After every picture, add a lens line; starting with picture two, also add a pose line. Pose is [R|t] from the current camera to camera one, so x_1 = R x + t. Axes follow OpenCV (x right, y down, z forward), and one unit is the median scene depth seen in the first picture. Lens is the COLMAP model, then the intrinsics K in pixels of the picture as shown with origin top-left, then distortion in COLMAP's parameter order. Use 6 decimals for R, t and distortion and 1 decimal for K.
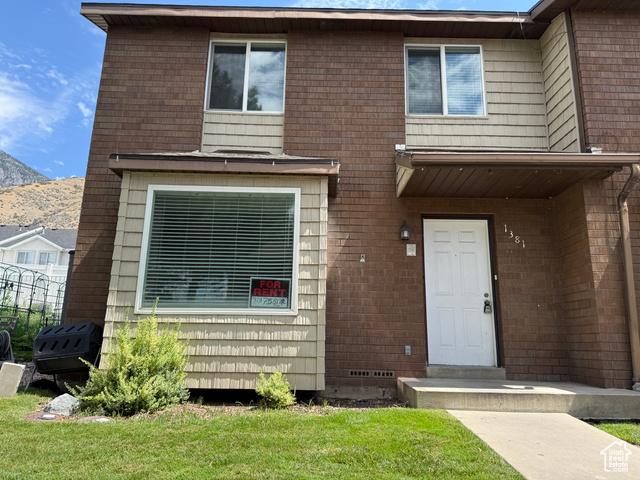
lens RADIAL K [[452.4, 0, 320.0], [0, 452.4, 240.0], [0, 0, 1]] dist [0.049611, -0.058346]
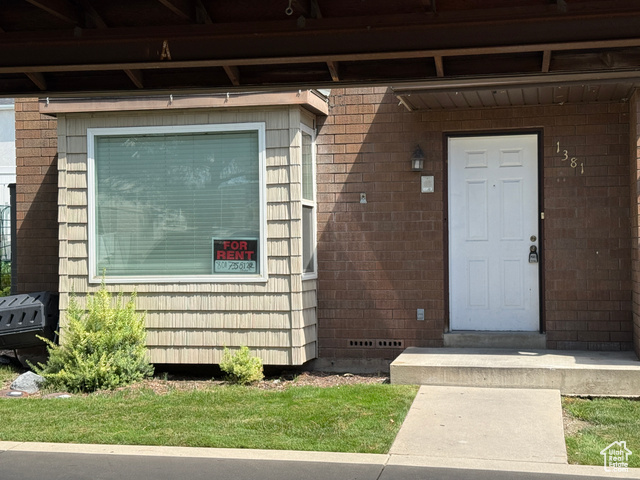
lens RADIAL K [[1008.7, 0, 318.9], [0, 1008.7, 242.1], [0, 0, 1]] dist [0.109458, 0.013792]
pose [[0.976821, -0.031846, -0.211675, 0.438603], [0.076716, 0.975266, 0.207293, -0.284928], [0.199838, -0.218727, 0.955104, -0.757975]]
